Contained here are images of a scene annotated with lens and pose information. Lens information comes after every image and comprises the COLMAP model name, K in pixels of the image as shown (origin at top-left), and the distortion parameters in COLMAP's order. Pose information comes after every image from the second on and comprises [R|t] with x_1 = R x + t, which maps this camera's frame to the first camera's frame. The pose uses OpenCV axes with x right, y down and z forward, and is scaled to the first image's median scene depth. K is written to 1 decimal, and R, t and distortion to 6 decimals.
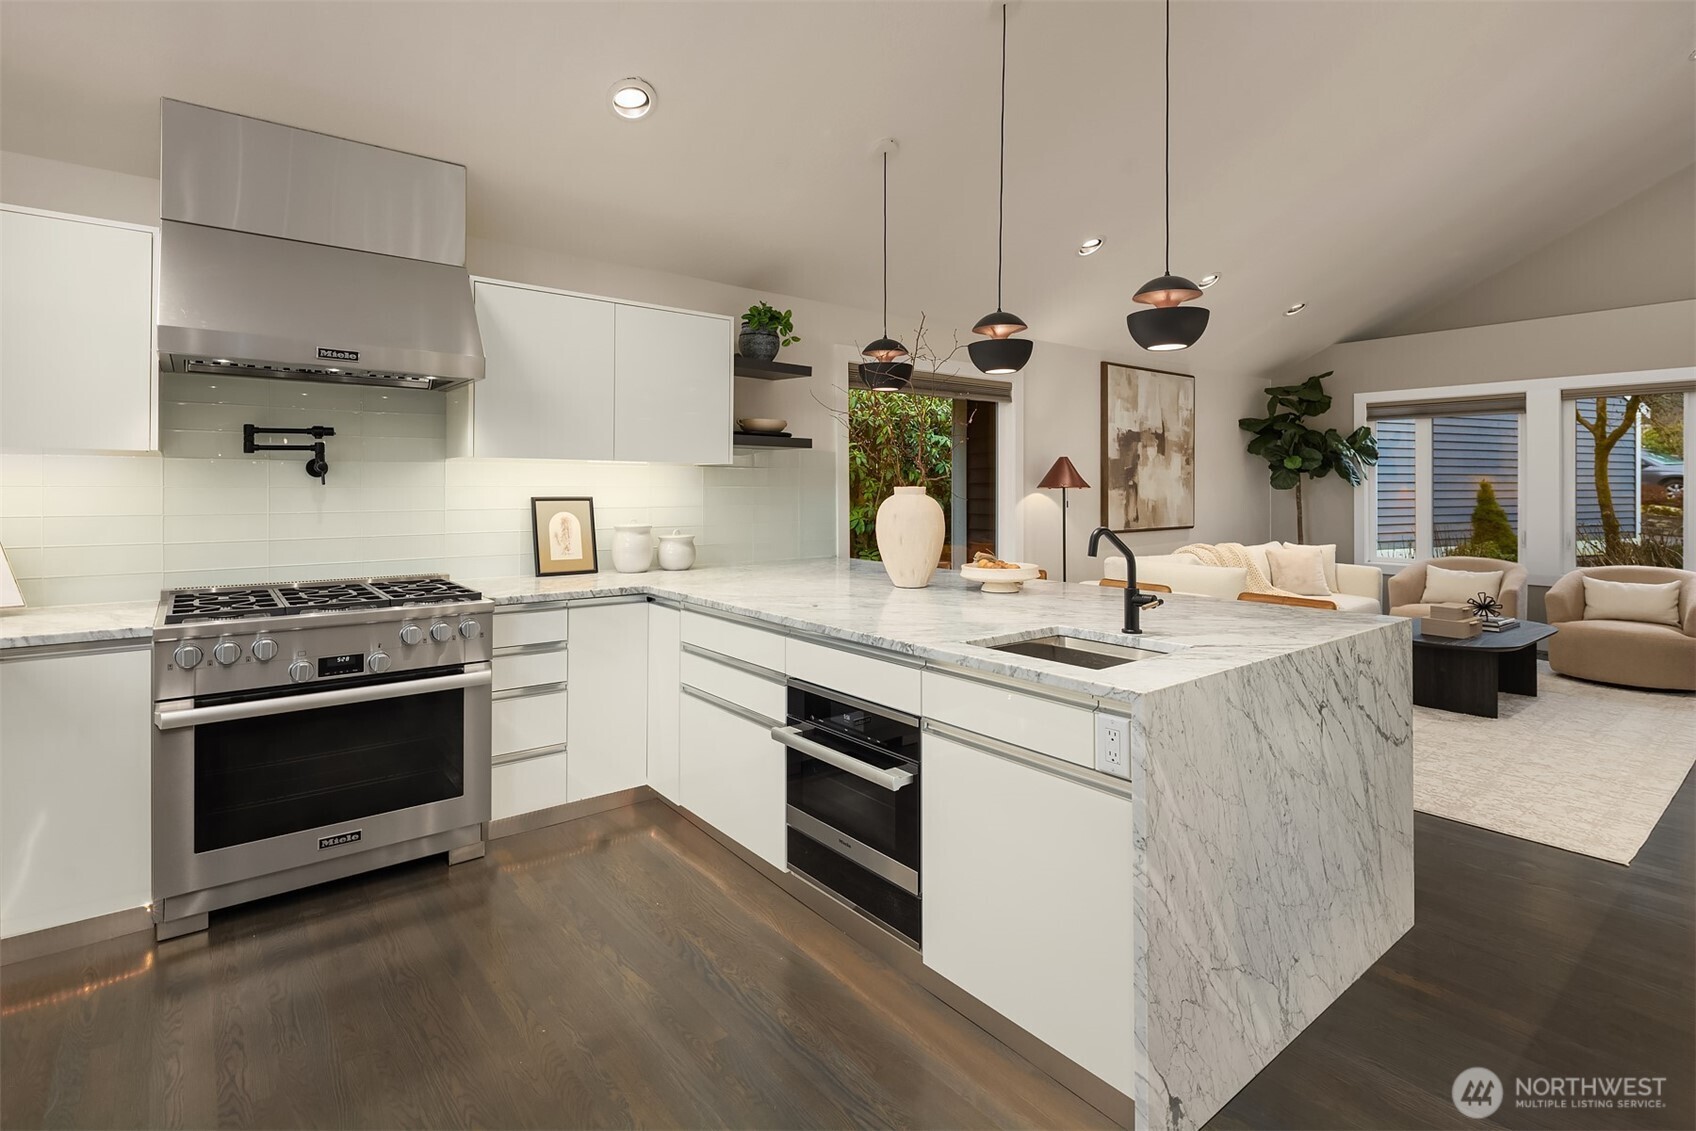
lens RADIAL K [[821.3, 0, 860.9], [0, 821.3, 480.8], [0, 0, 1]] dist [-0.003164, -0.000239]
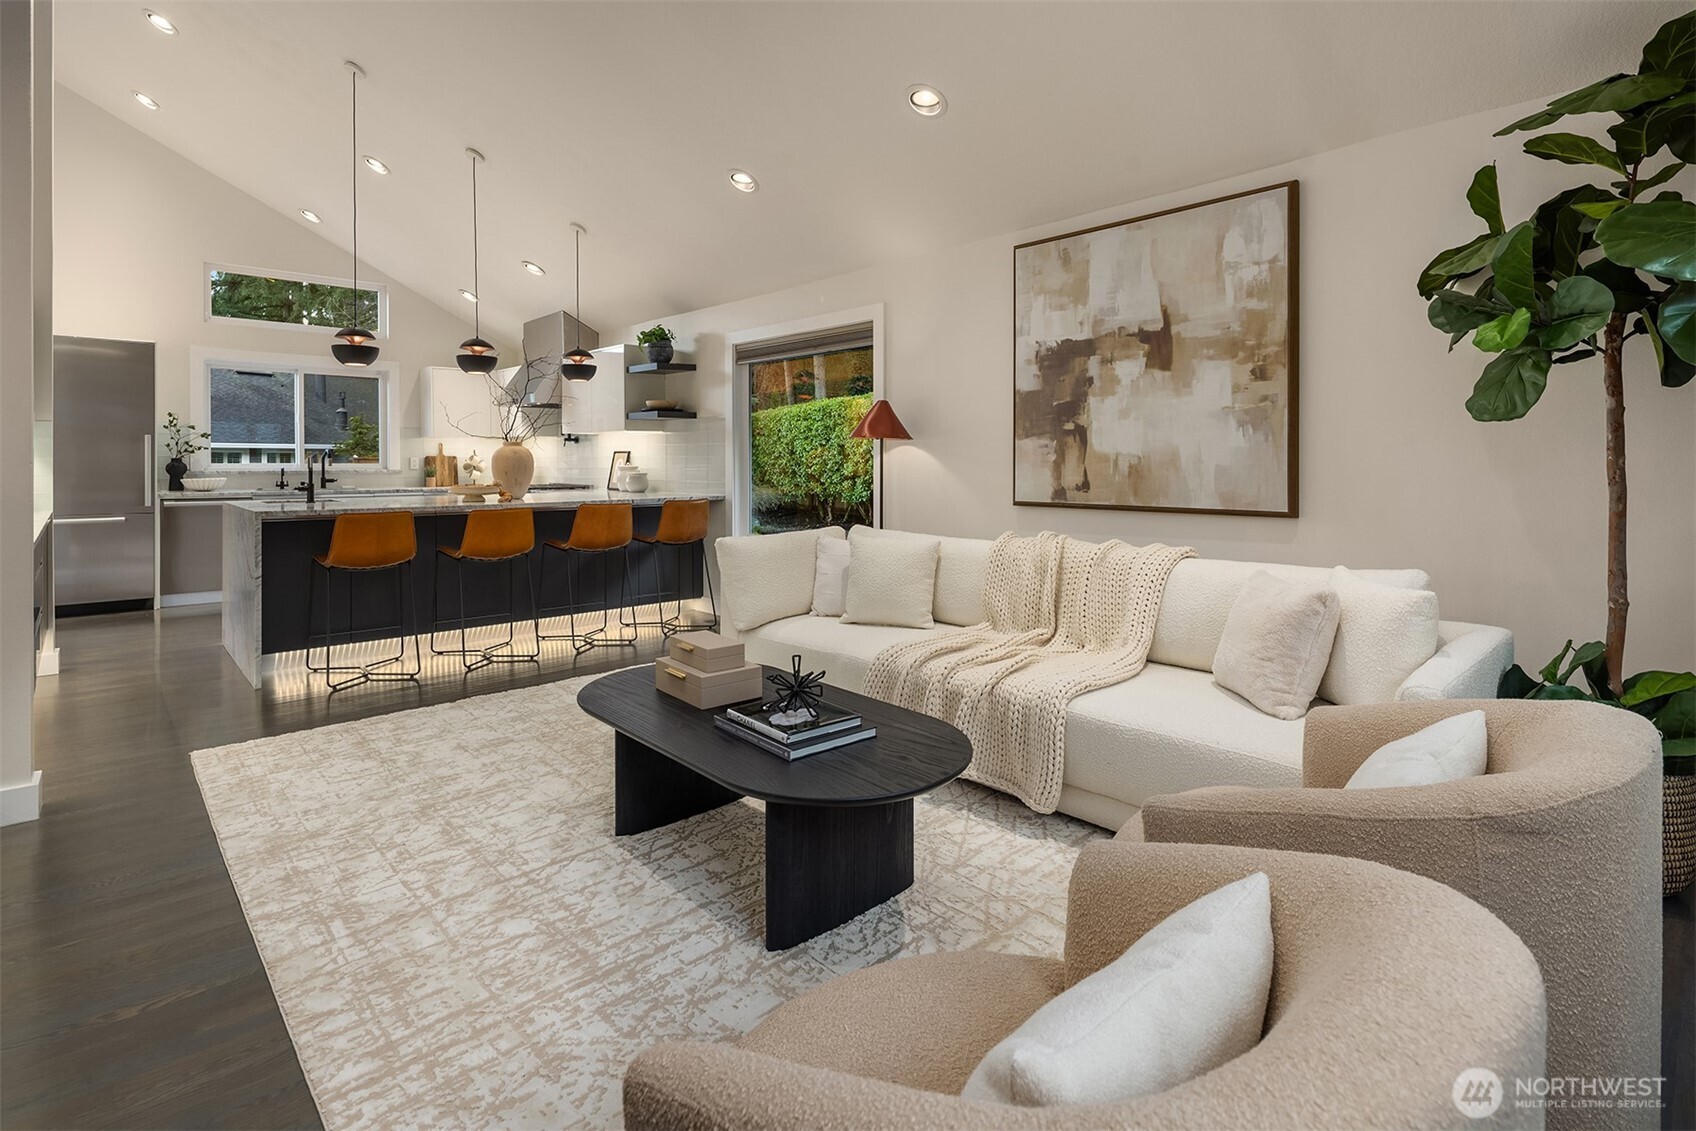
lens RADIAL K [[821.3, 0, 868.0], [0, 821.3, 467.6], [0, 0, 1]] dist [-0.003164, -0.000239]
pose [[0.077644, 0.006554, -0.996960, 1.958051], [0.007540, 0.999946, 0.007161, 0.058471], [0.996953, -0.008073, 0.077590, 1.705421]]
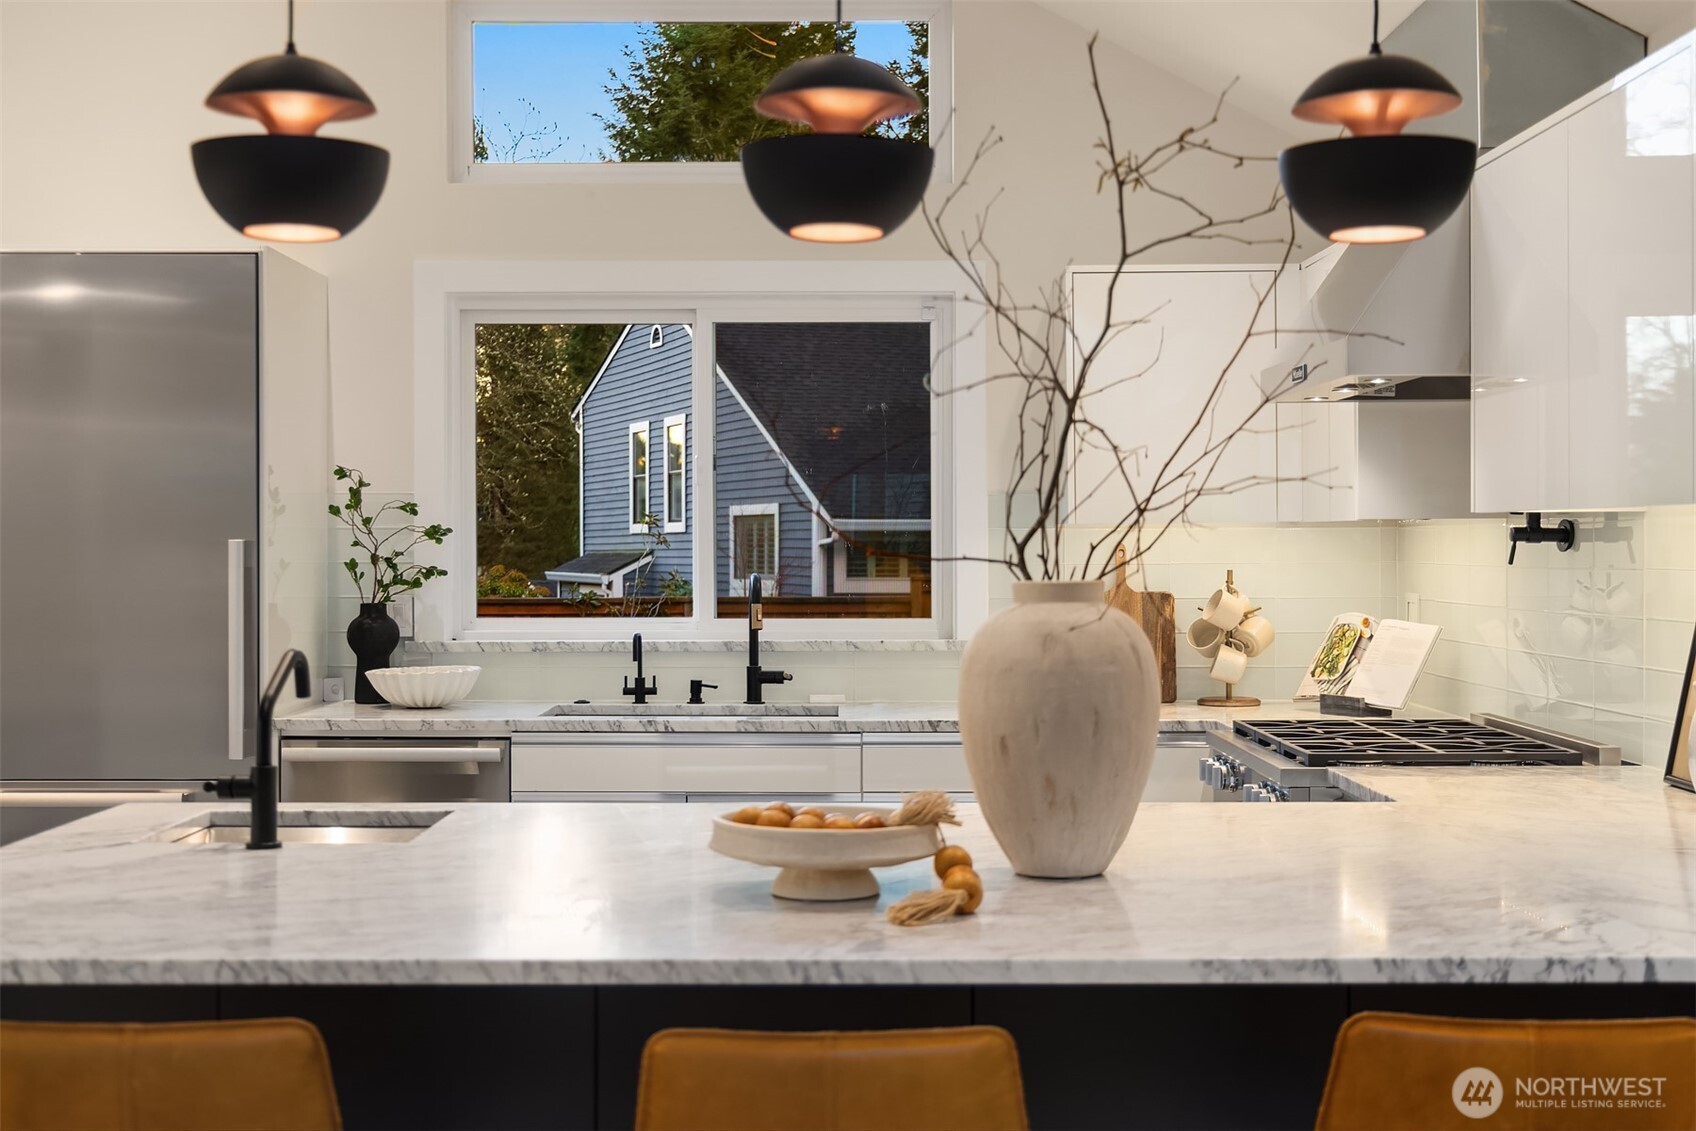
lens RADIAL K [[2232.0, 0, 863.4], [0, 2232.0, 565.4], [0, 0, 1]] dist [0.011282, 0.000000]
pose [[-0.625920, 0.005739, -0.779866, 0.876644], [0.006043, 0.999979, 0.002509, -0.001490], [0.779864, -0.003142, -0.625942, 1.597845]]
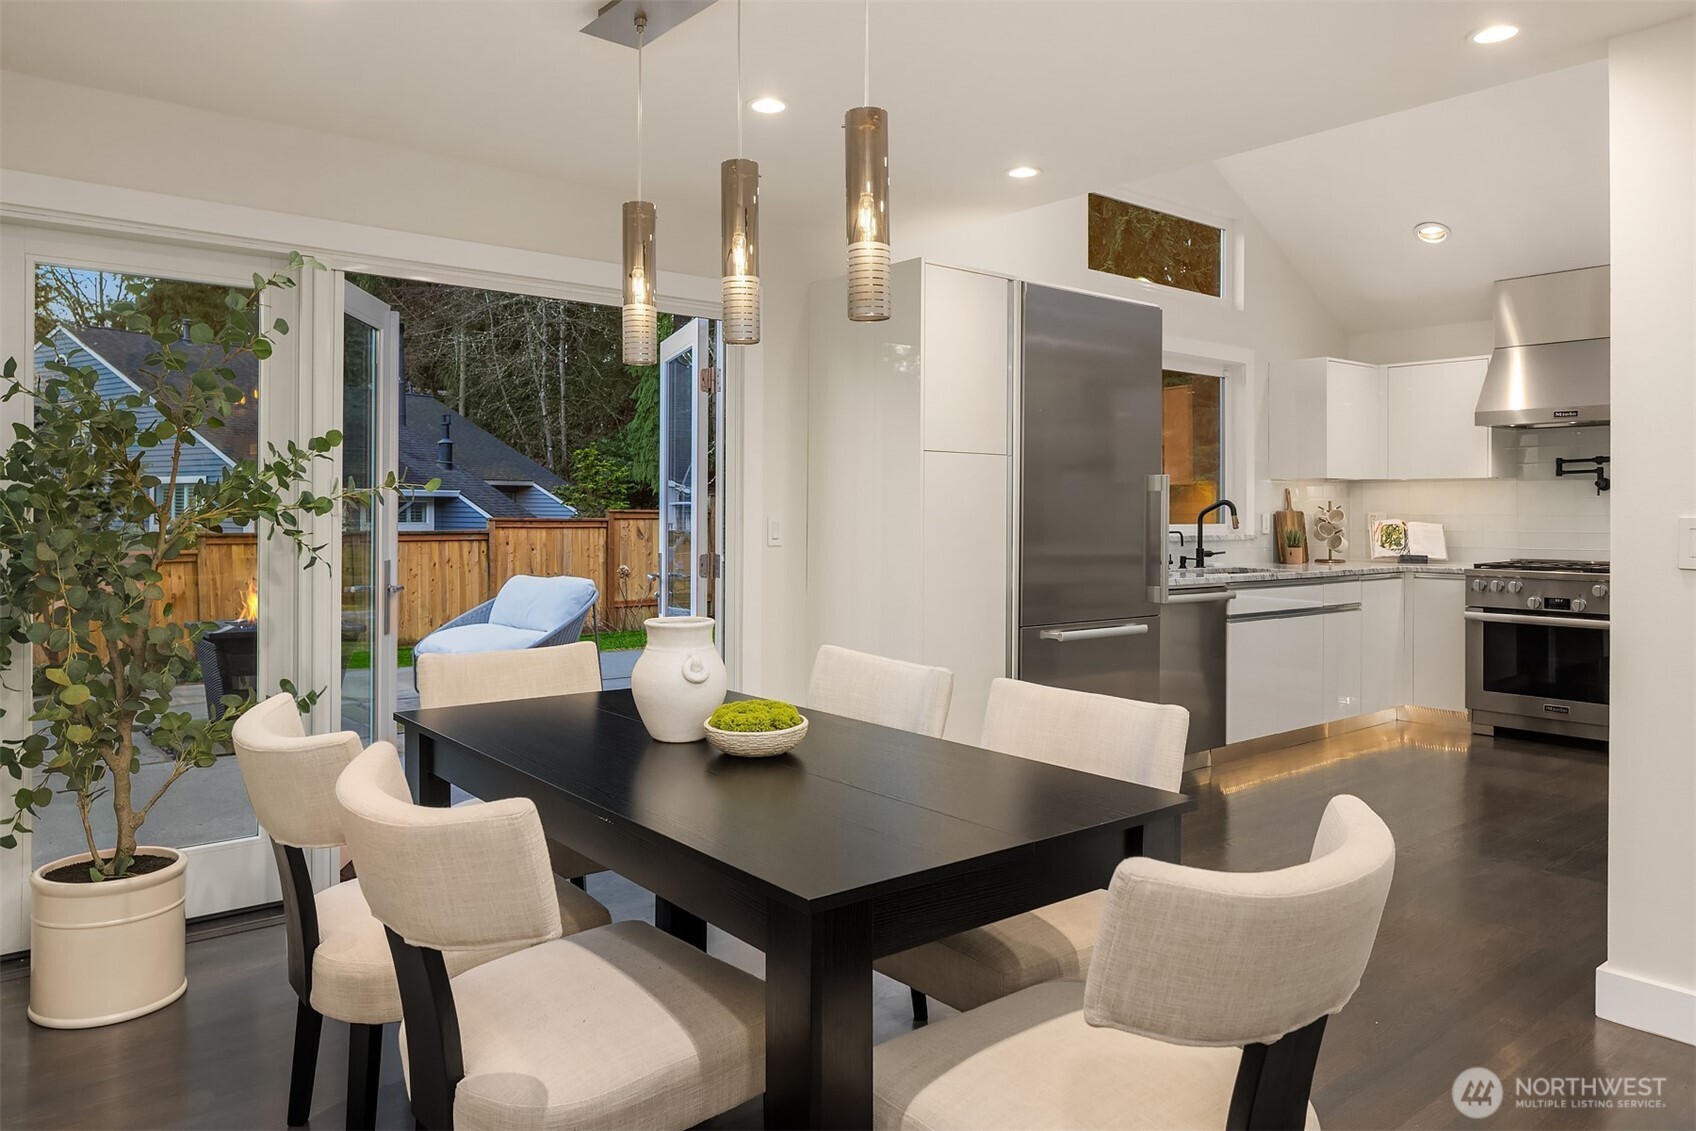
lens RADIAL K [[1173.4, 0, 814.1], [0, 1173.4, 530.8], [0, 0, 1]] dist [-0.008030, -0.007264]
pose [[0.002165, 0.013002, -0.999913, 1.416204], [0.005221, 0.999902, 0.013013, 0.032713], [0.999984, -0.005249, 0.002097, -0.414652]]
